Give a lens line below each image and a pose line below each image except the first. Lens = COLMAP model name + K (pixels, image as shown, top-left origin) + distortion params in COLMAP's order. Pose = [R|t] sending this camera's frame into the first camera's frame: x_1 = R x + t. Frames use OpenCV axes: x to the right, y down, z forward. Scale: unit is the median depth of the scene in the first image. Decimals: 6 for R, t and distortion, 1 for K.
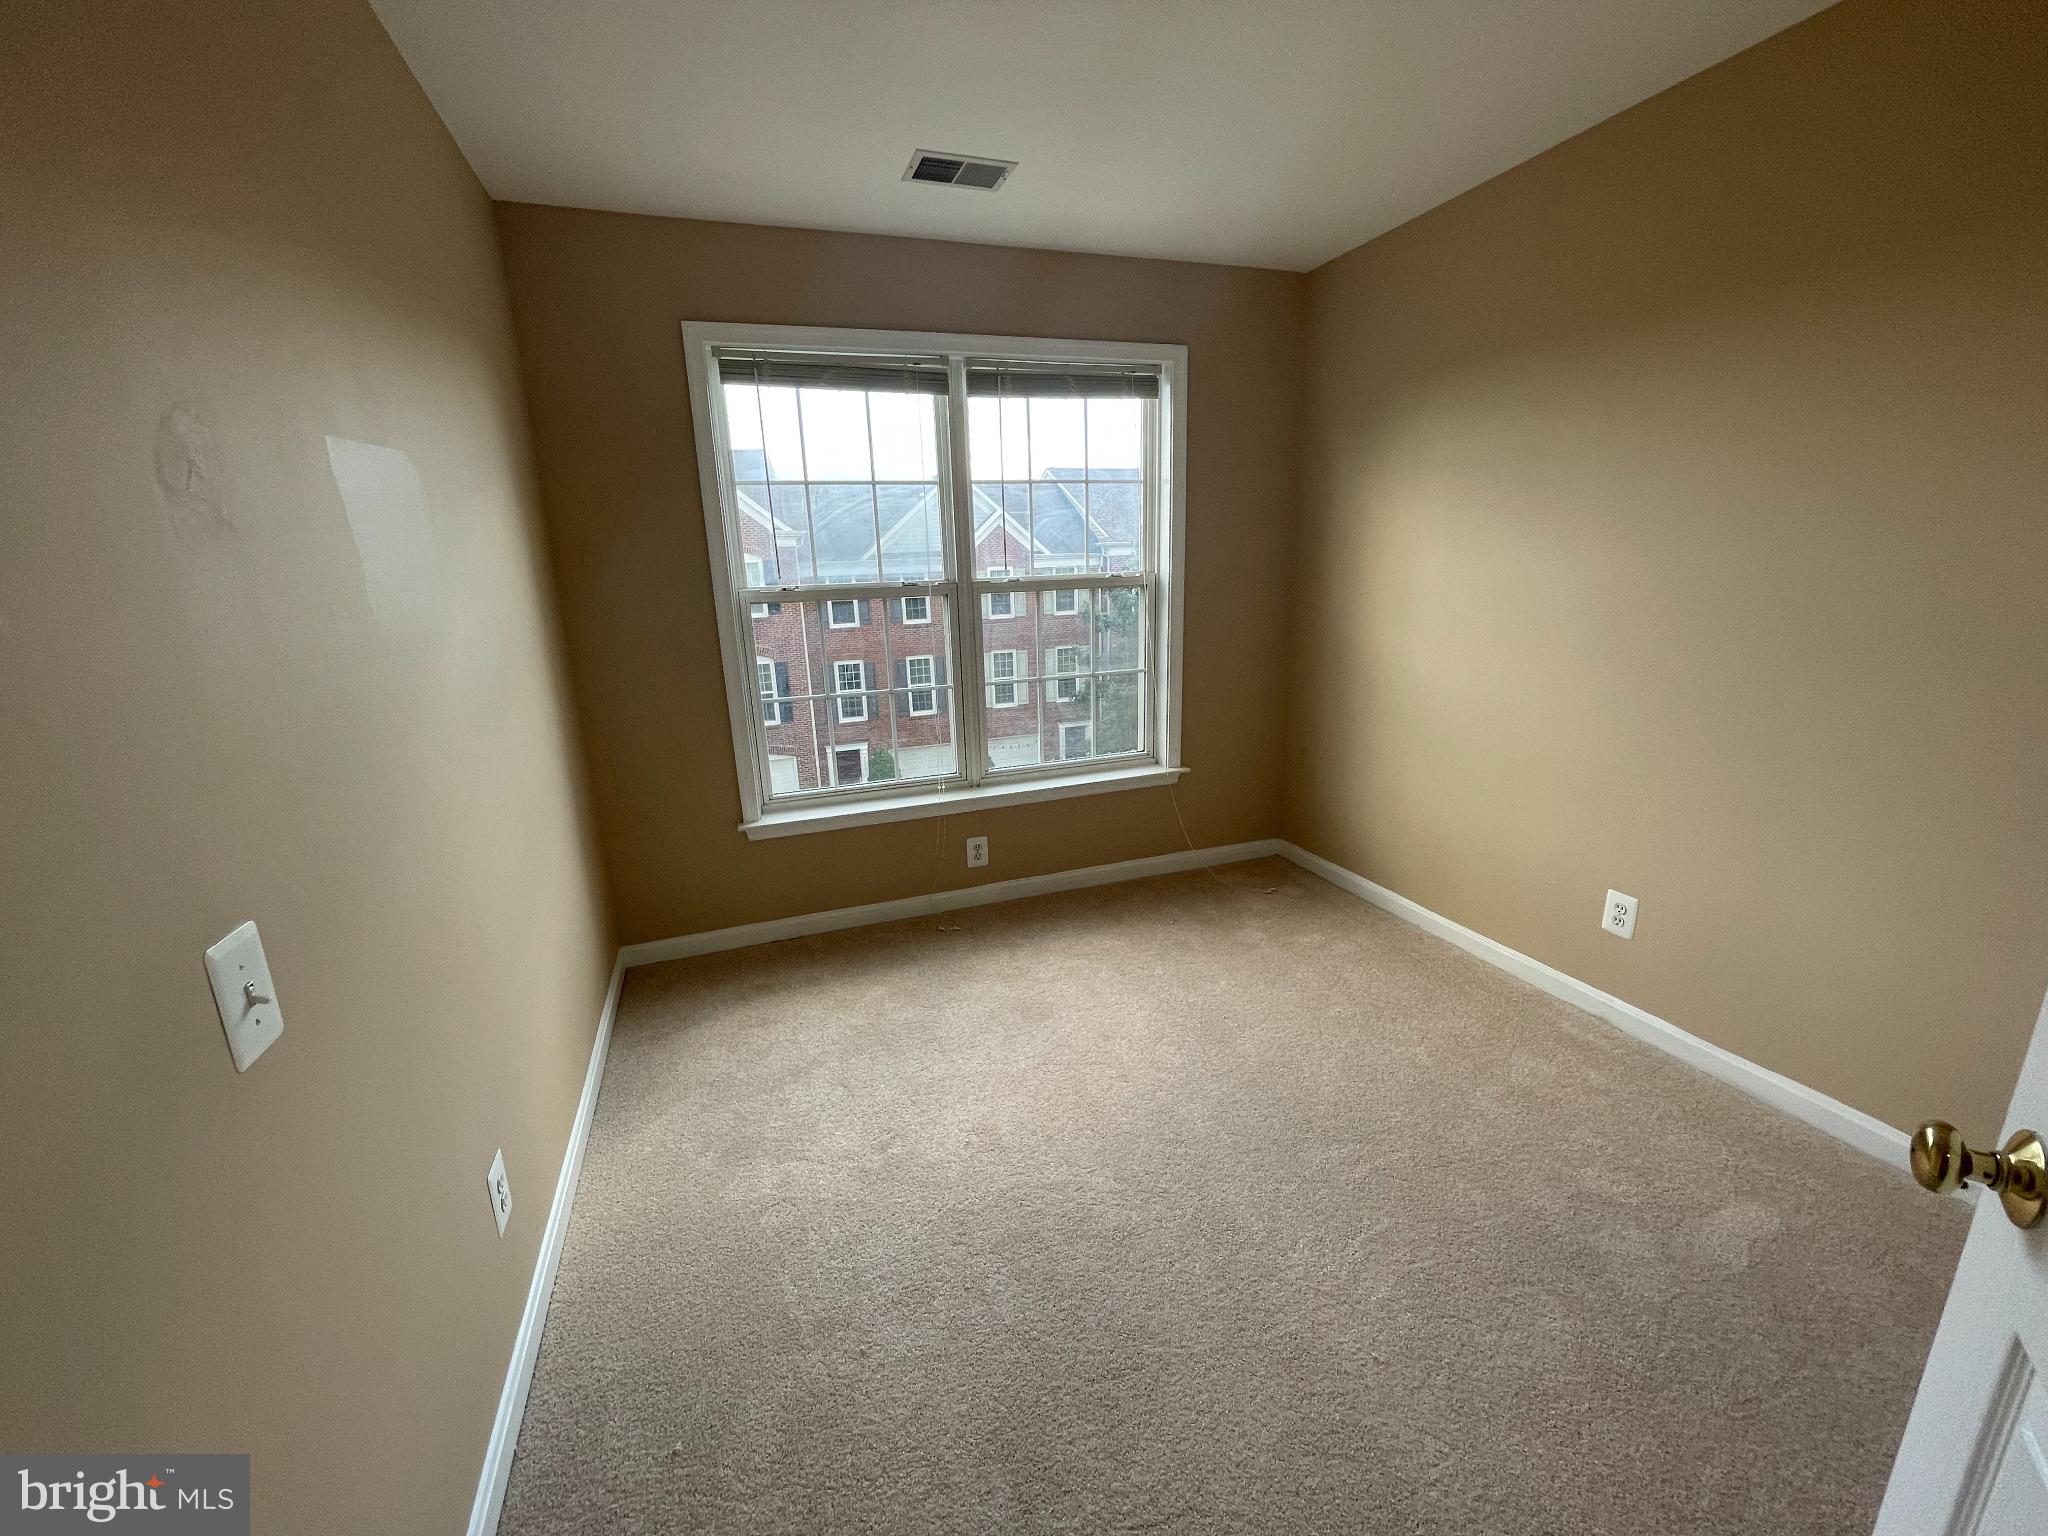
lens RADIAL K [[816.4, 0, 1022.1], [0, 816.4, 780.0], [0, 0, 1]] dist [-0.002066, -0.000090]
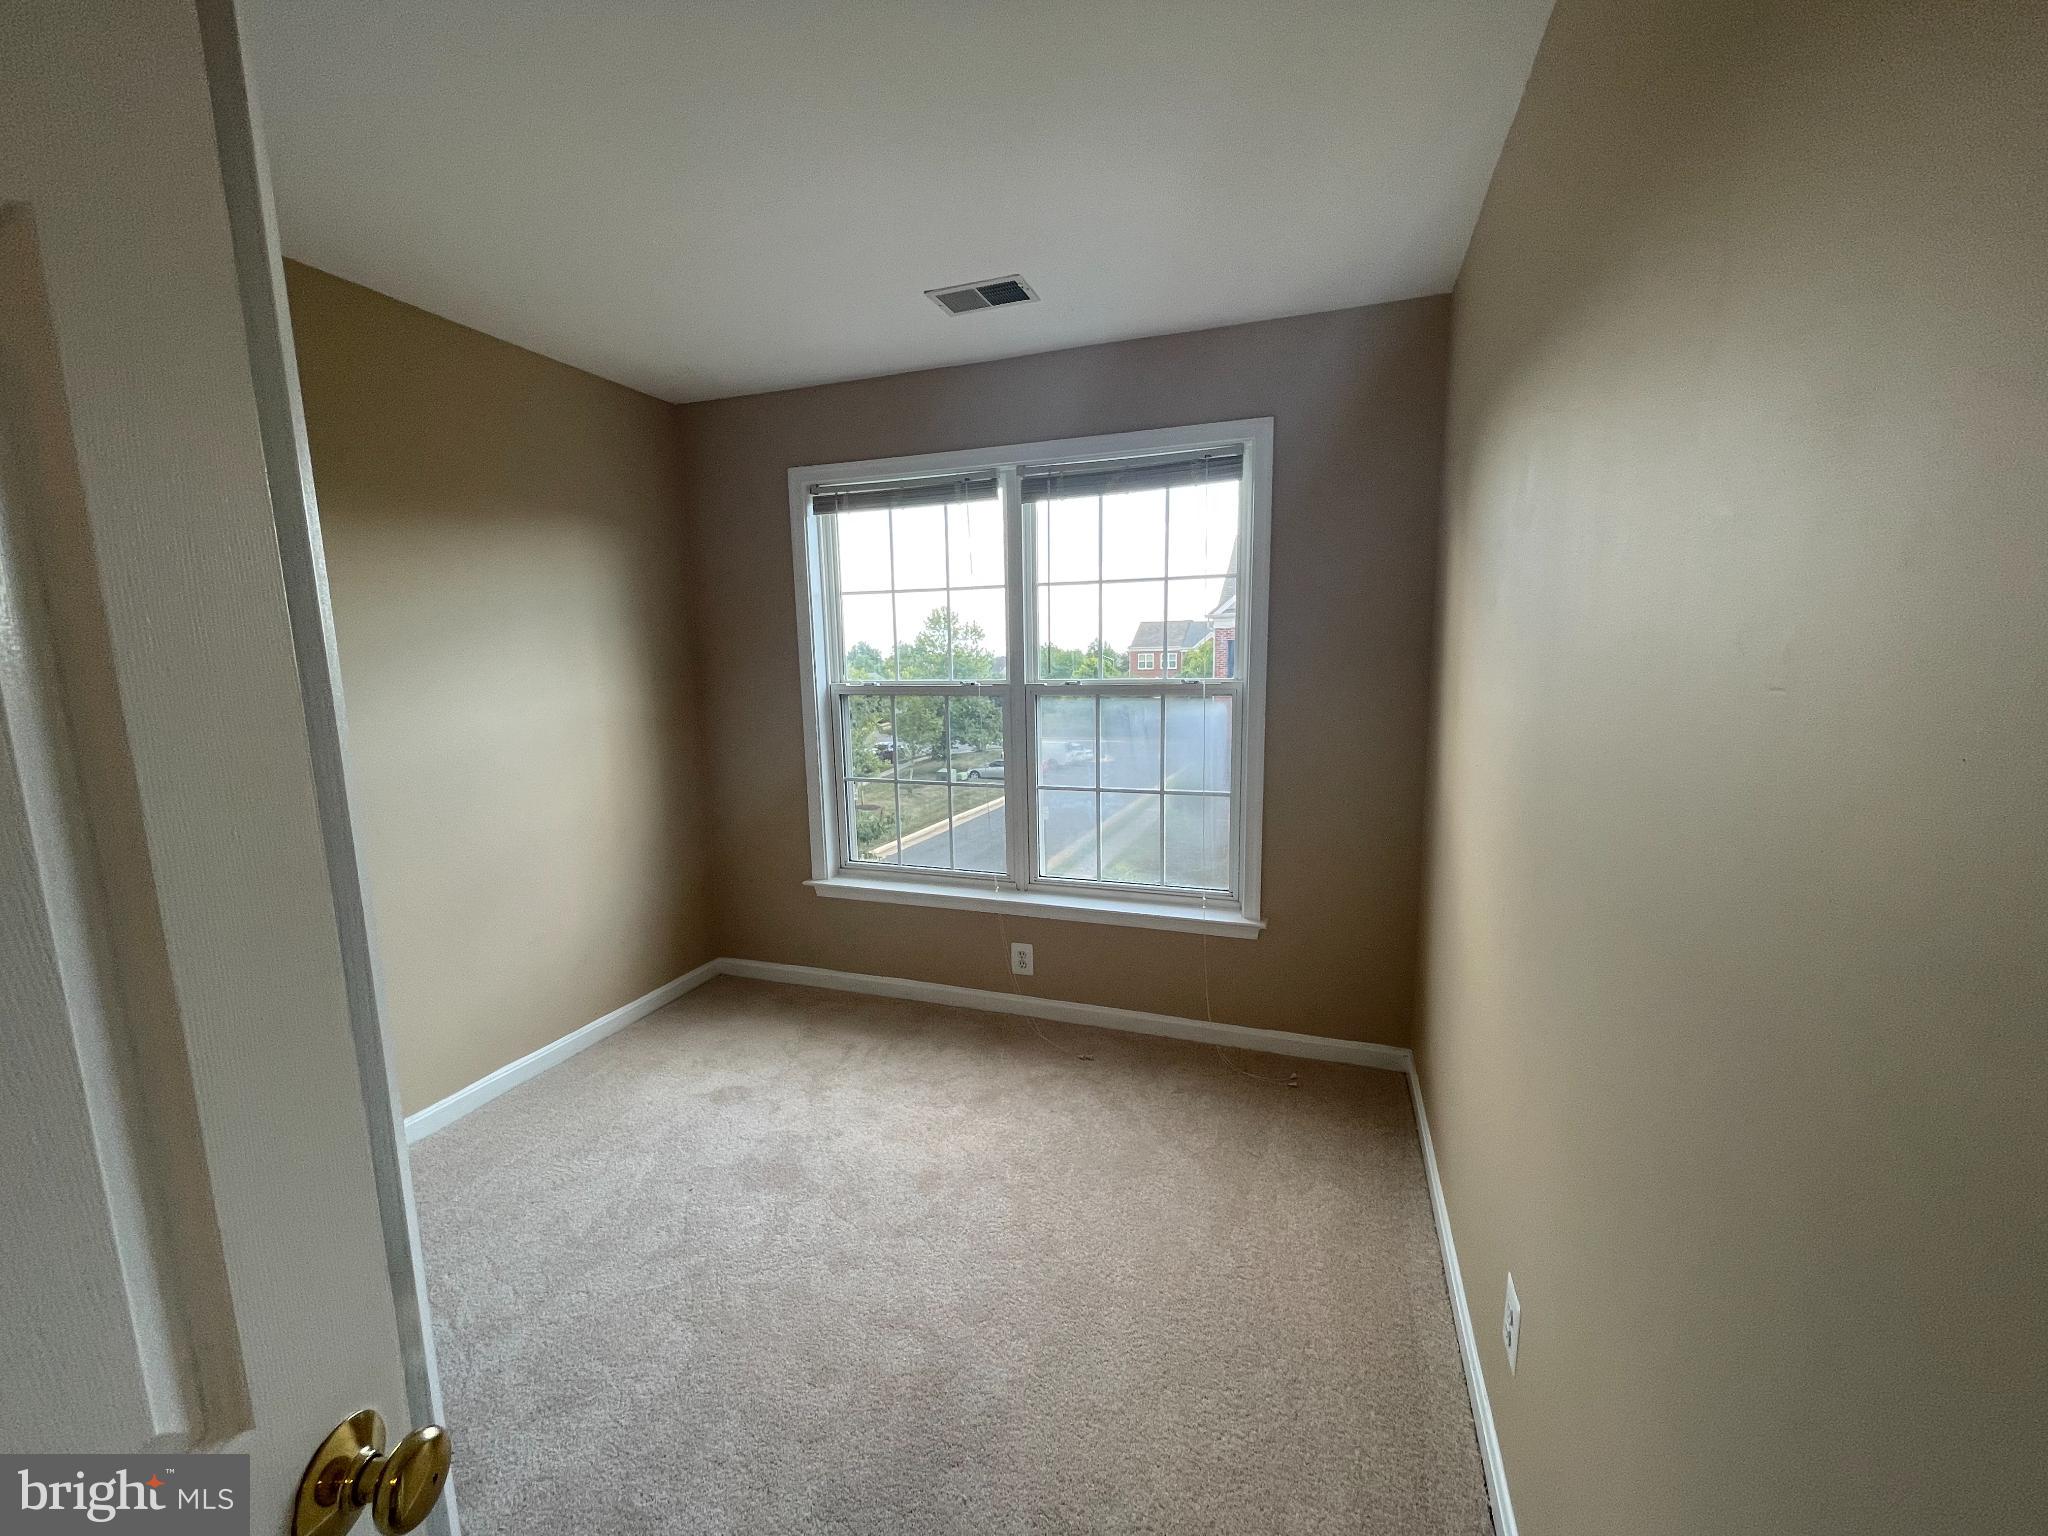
lens RADIAL K [[857.7, 0, 1024.8], [0, 857.7, 821.9], [0, 0, 1]] dist [0.000579, -0.000032]
pose [[0.768577, 0.145524, -0.622986, 0.615564], [-0.185327, 0.982677, 0.000907, -0.080718], [0.612326, 0.114759, 0.782232, 0.209244]]
